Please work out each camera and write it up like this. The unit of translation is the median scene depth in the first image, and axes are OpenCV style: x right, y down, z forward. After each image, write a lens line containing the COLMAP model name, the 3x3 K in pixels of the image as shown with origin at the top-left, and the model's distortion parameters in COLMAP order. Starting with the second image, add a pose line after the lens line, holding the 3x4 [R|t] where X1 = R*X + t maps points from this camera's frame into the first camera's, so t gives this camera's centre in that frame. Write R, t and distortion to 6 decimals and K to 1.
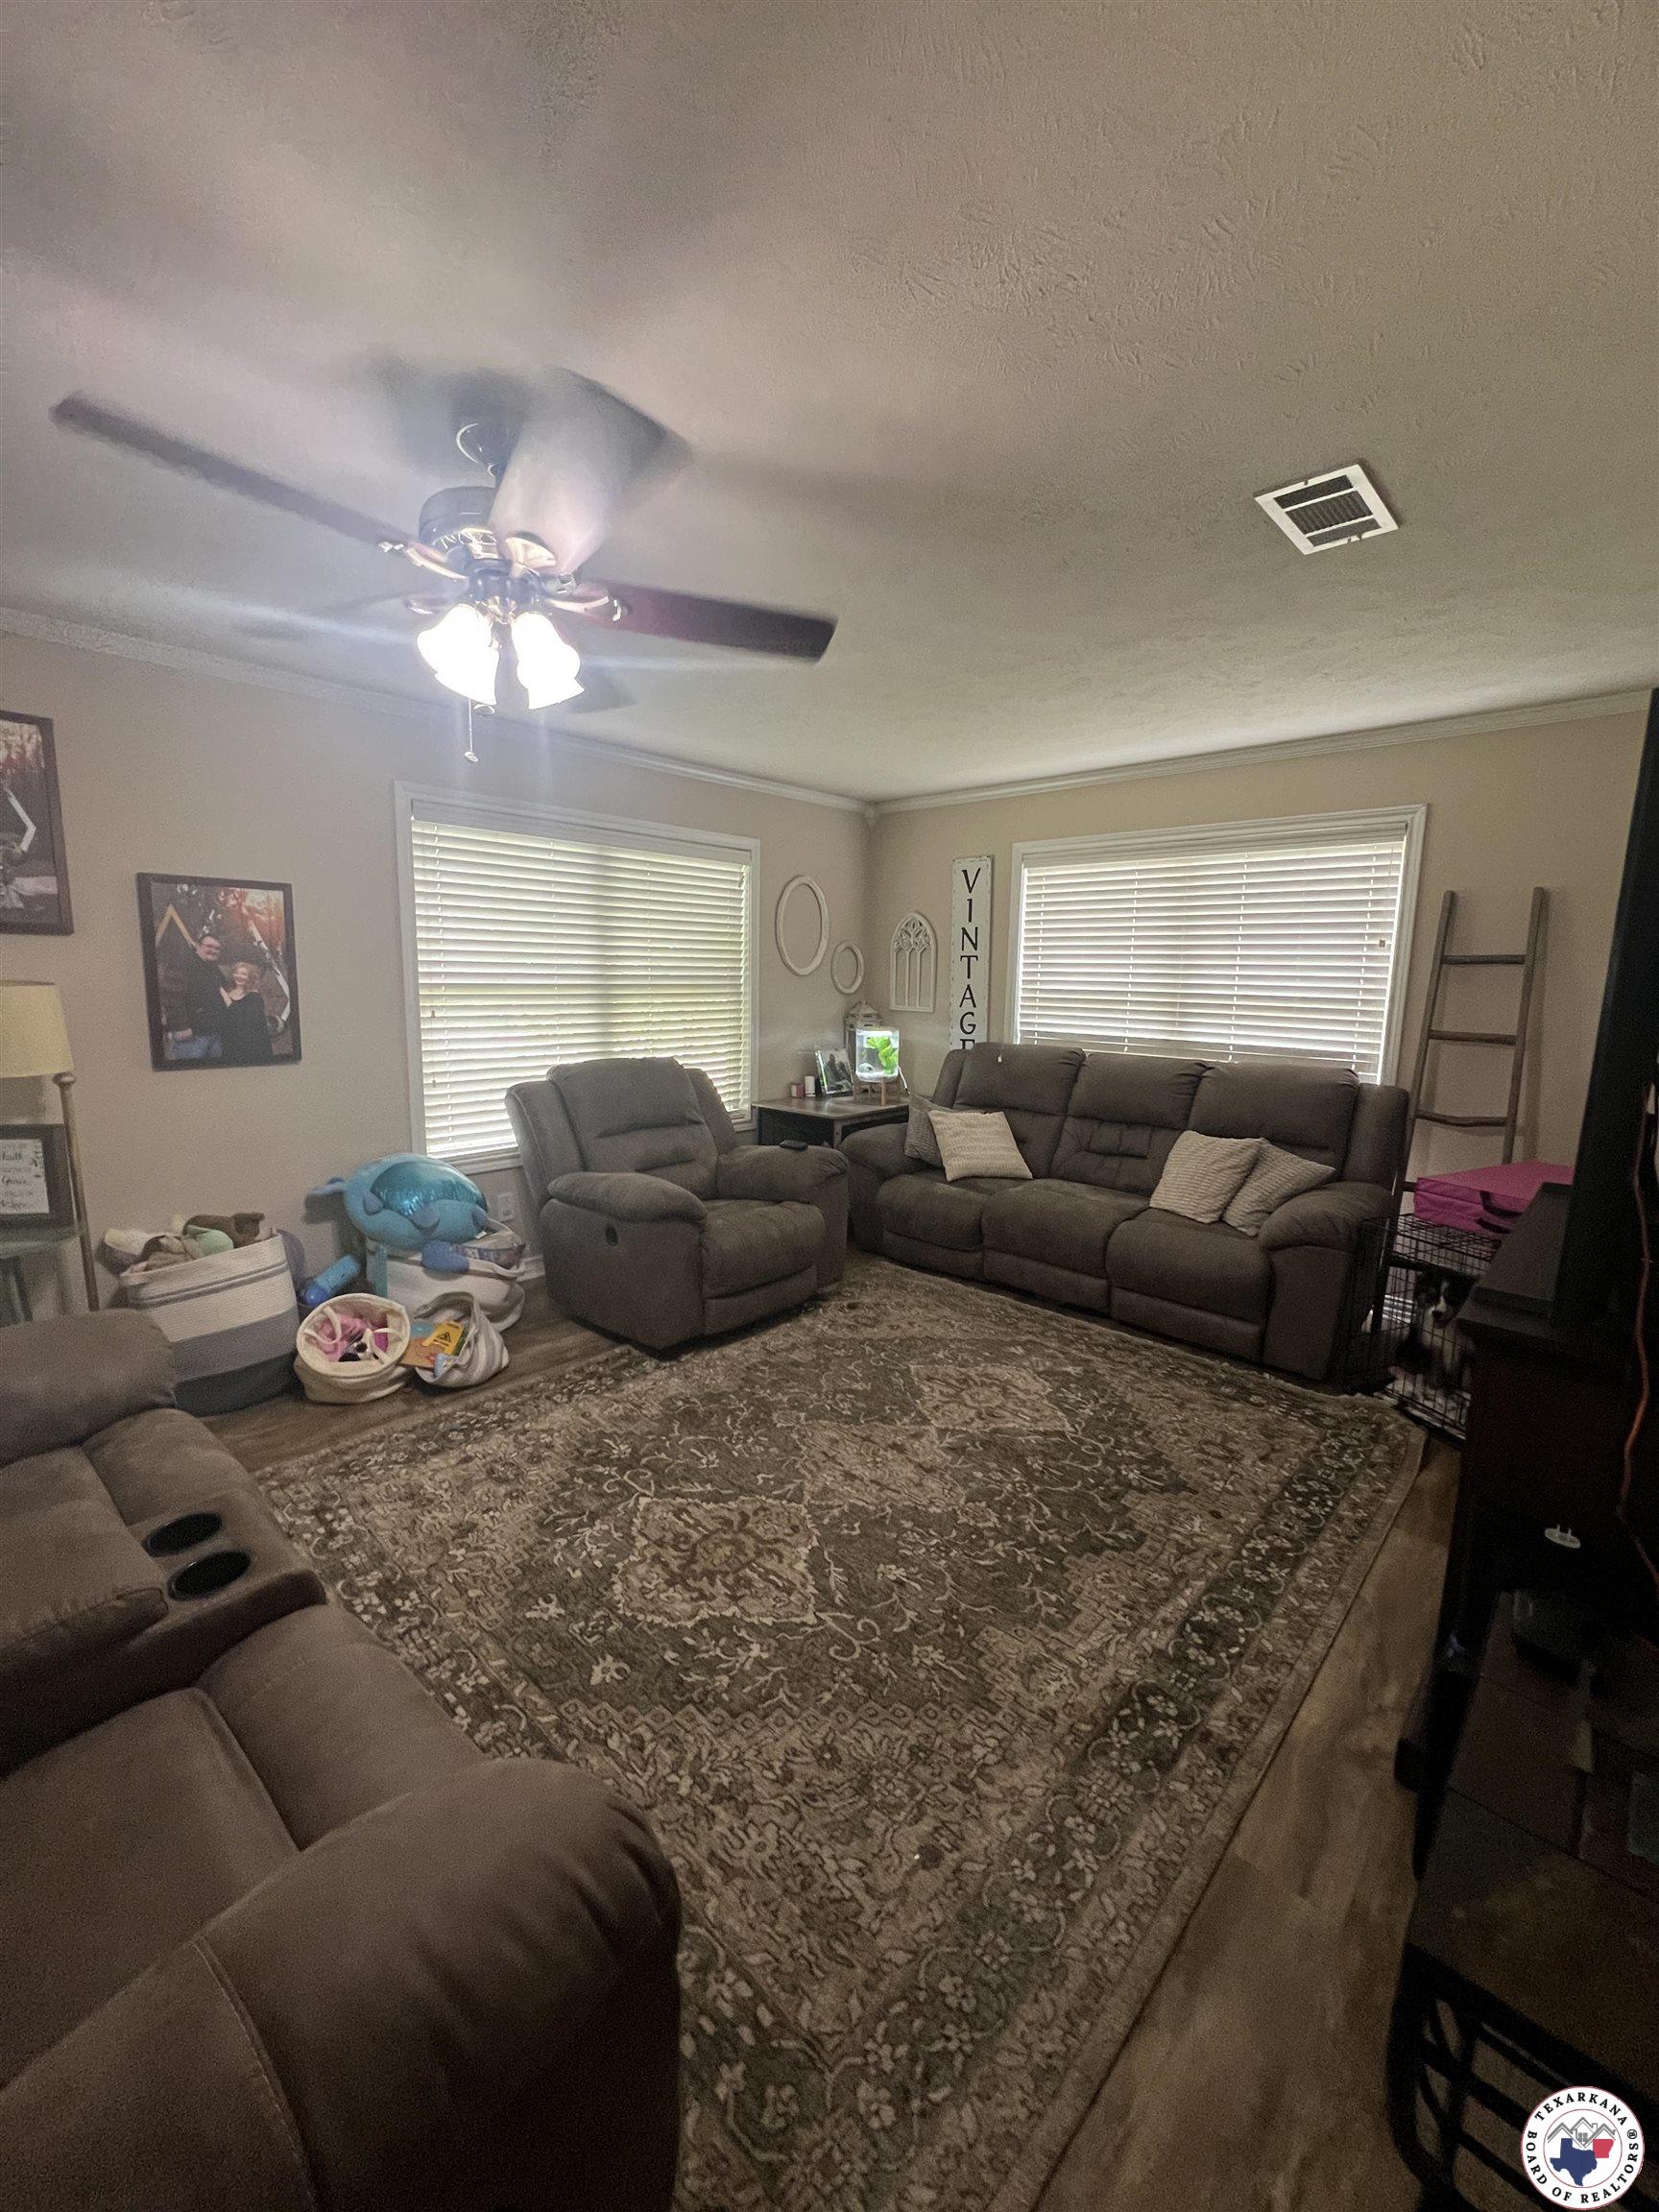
lens RADIAL K [[882.7, 0, 834.3], [0, 882.7, 1106.6], [0, 0, 1]] dist [-0.002795, 0.000121]
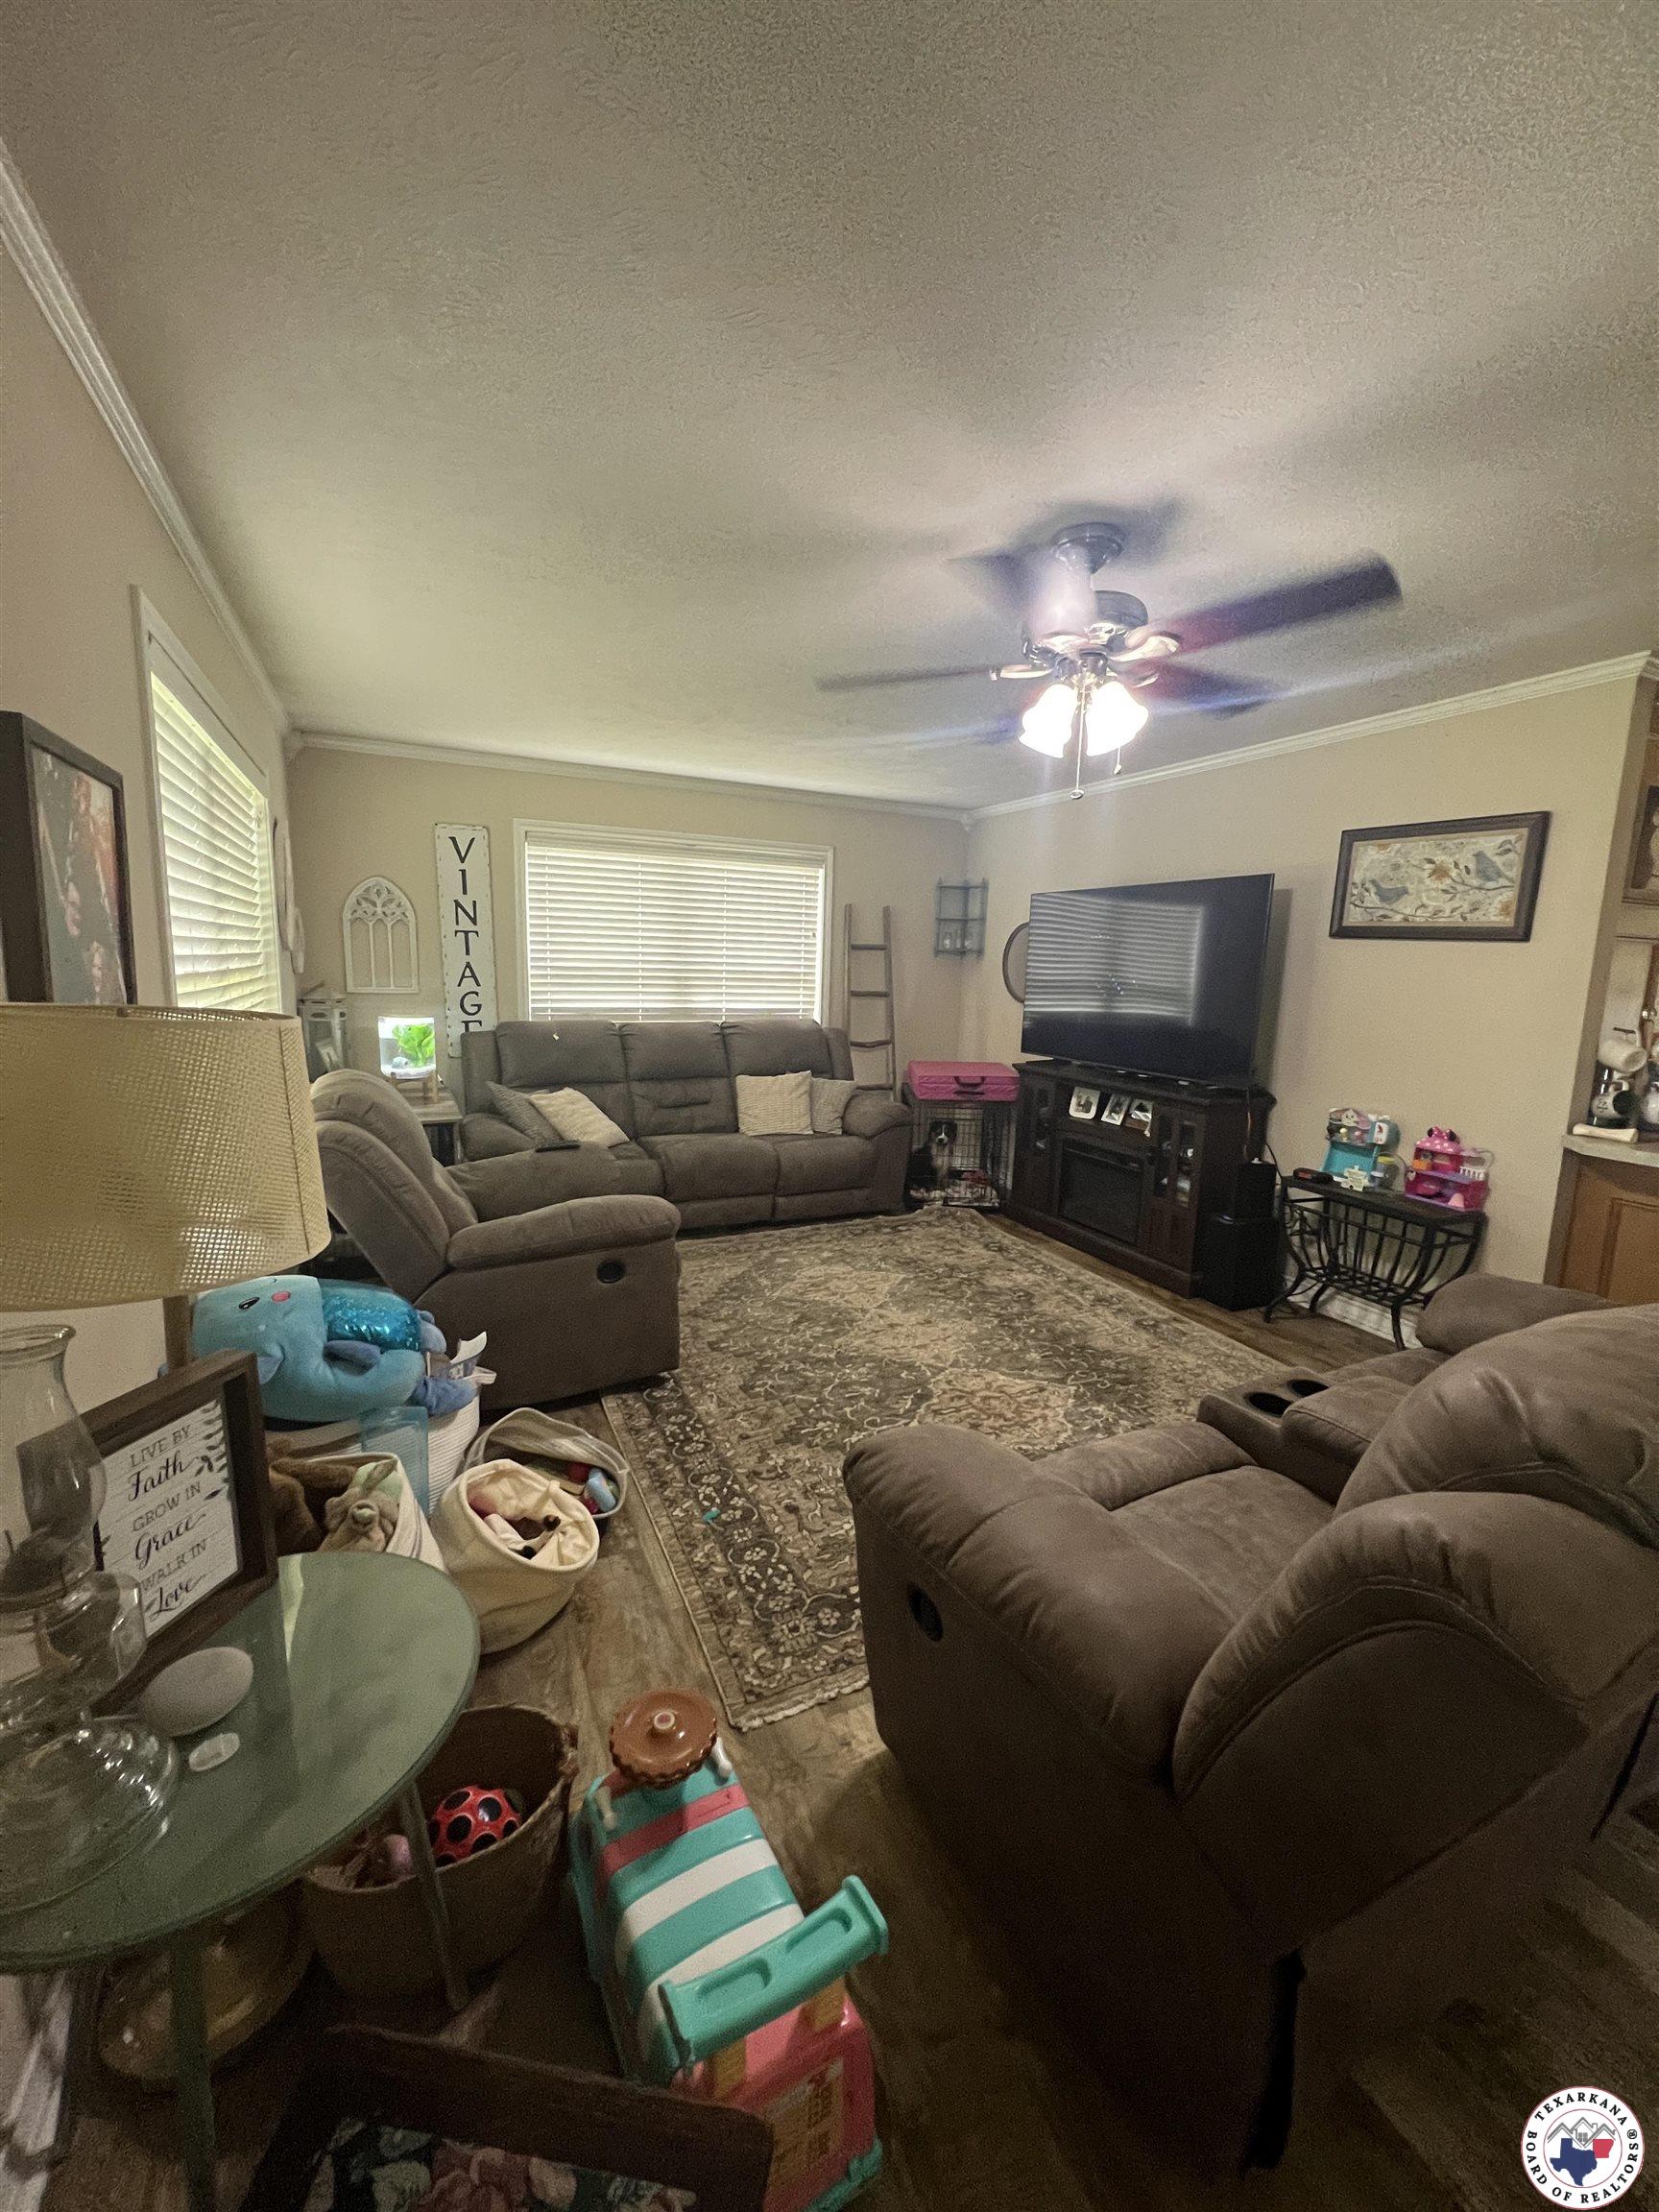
lens RADIAL K [[882.7, 0, 838.3], [0, 882.7, 1104.7], [0, 0, 1]] dist [-0.002795, 0.000121]
pose [[0.356013, -0.157383, 0.921132, -0.869268], [0.121428, 0.985150, 0.121390, -0.081453], [-0.926558, 0.068635, 0.369837, 0.445102]]
